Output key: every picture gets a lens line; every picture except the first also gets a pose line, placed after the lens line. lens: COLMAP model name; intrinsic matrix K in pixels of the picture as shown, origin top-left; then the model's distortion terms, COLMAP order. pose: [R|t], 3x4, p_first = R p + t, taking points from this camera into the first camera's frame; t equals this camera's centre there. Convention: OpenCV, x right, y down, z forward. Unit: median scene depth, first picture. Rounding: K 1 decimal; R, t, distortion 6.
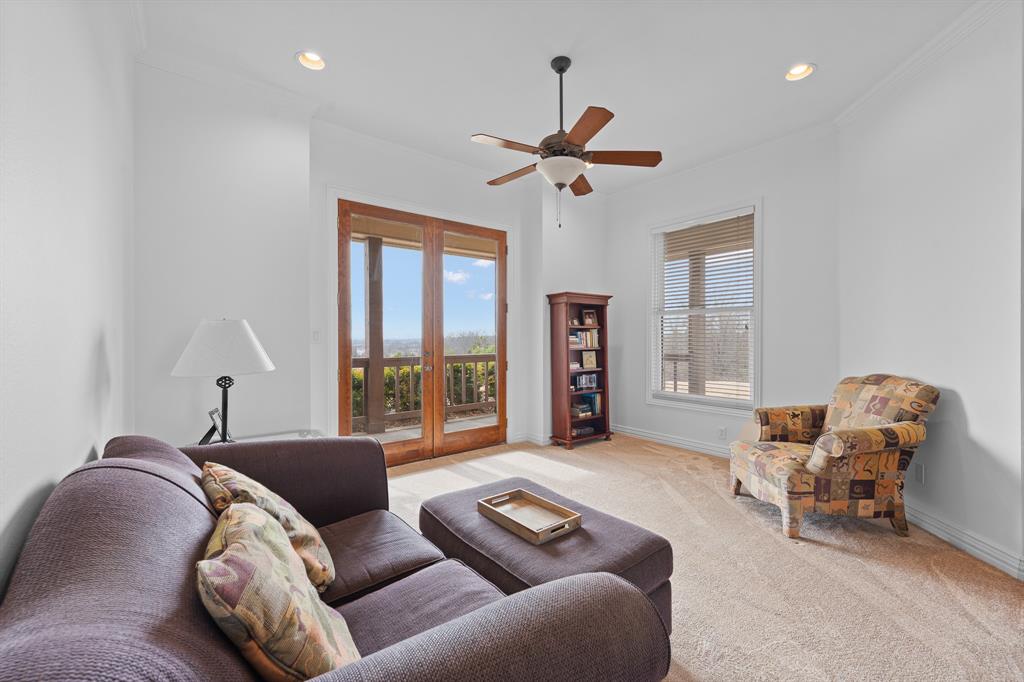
lens RADIAL K [[415.1, 0, 517.6], [0, 415.1, 340.6], [0, 0, 1]] dist [-0.001815, -0.000017]
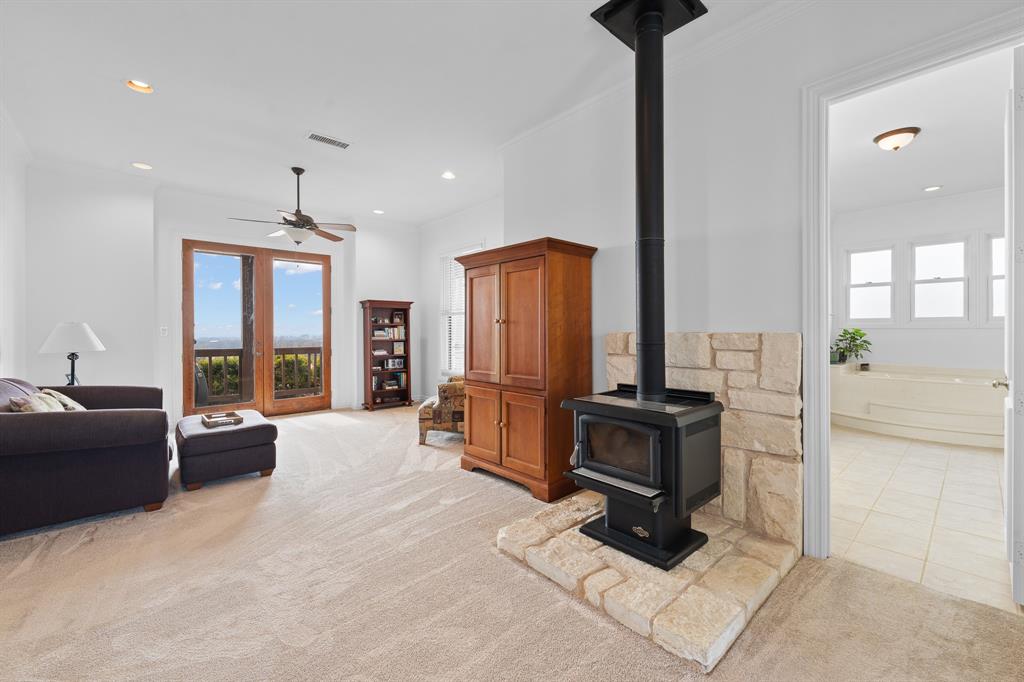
lens RADIAL K [[415.1, 0, 511.2], [0, 415.1, 334.8], [0, 0, 1]] dist [-0.001815, -0.000017]
pose [[0.998056, -0.003272, 0.062245, 0.484419], [0.003283, 0.999995, -0.000078, 0.003768], [-0.062244, 0.000282, 0.998061, -0.413349]]
